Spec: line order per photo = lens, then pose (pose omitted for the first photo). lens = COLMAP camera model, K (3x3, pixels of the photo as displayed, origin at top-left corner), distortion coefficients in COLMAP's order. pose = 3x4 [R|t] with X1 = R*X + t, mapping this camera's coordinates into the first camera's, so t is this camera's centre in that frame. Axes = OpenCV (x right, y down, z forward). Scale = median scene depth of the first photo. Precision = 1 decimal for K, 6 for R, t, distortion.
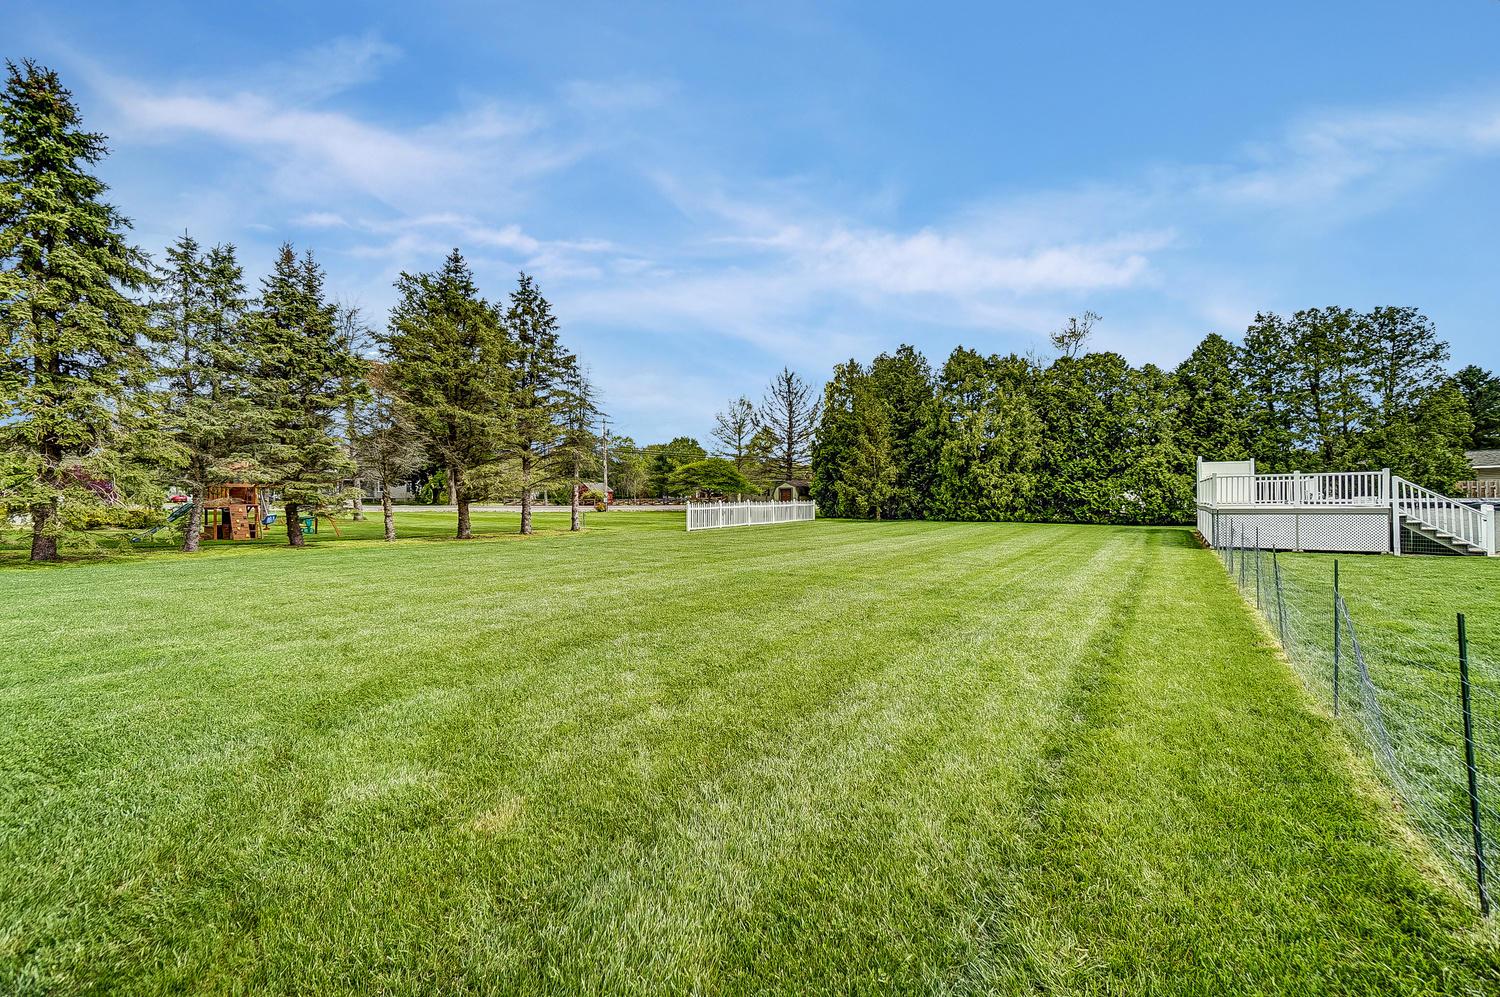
lens RADIAL K [[654.0, 0, 733.1], [0, 654.0, 497.7], [0, 0, 1]] dist [-0.063011, 0.023109]
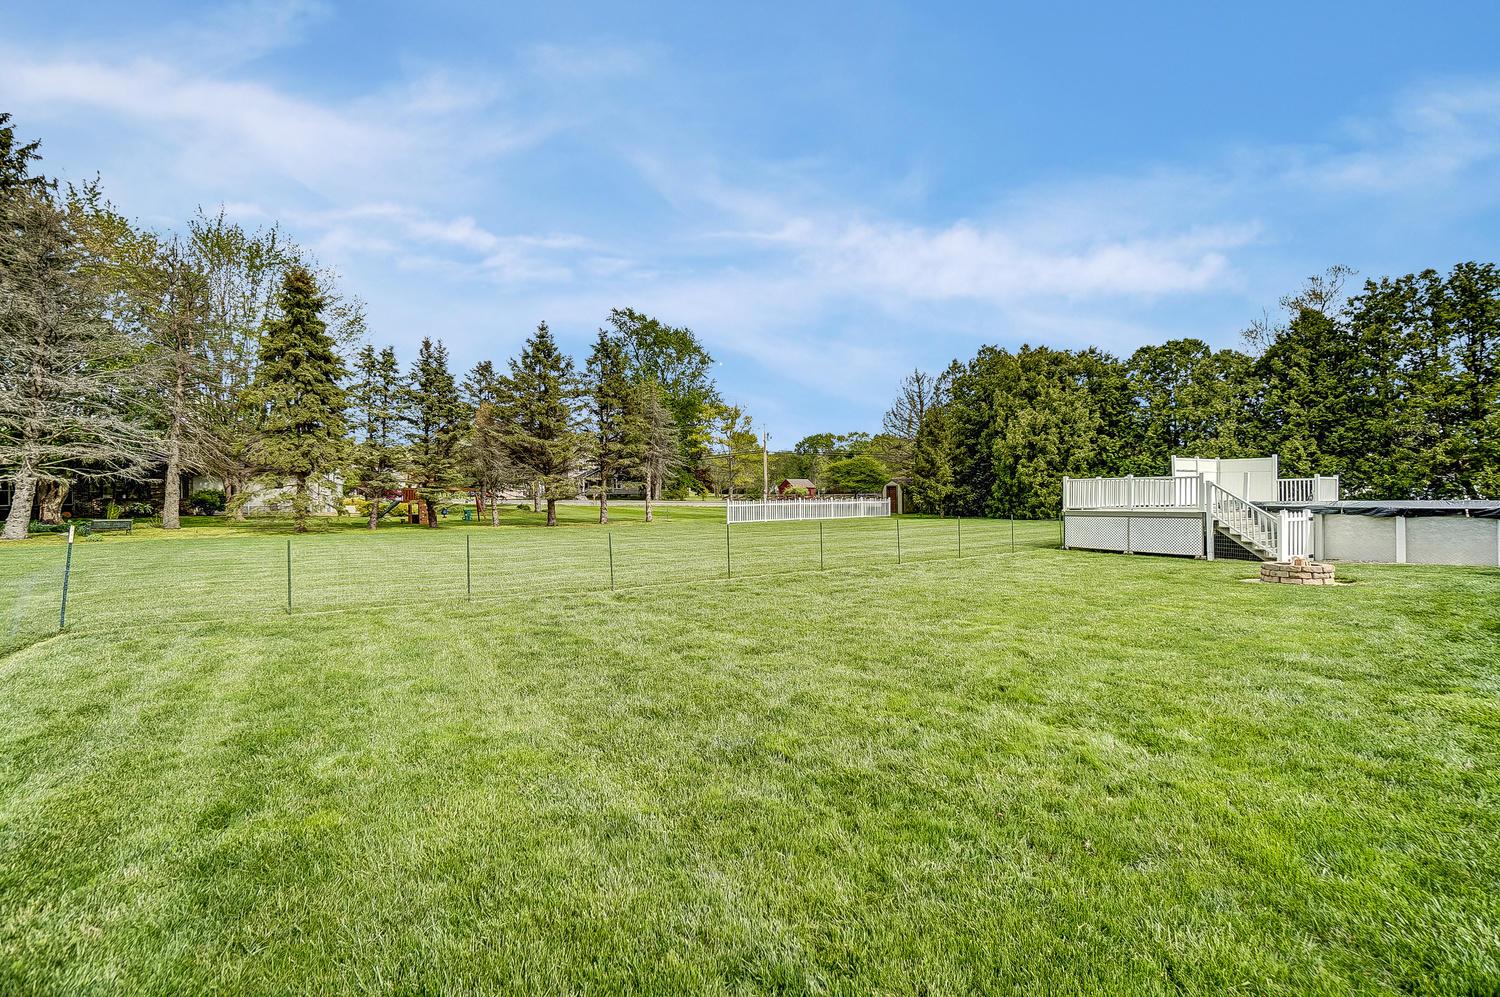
lens RADIAL K [[654.0, 0, 733.1], [0, 654.0, 497.7], [0, 0, 1]] dist [-0.063011, 0.023109]
pose [[0.920401, 0.002993, -0.390964, 0.408445], [0.000780, 0.999955, 0.009490, -0.008919], [0.390974, -0.009039, 0.920357, -0.121659]]
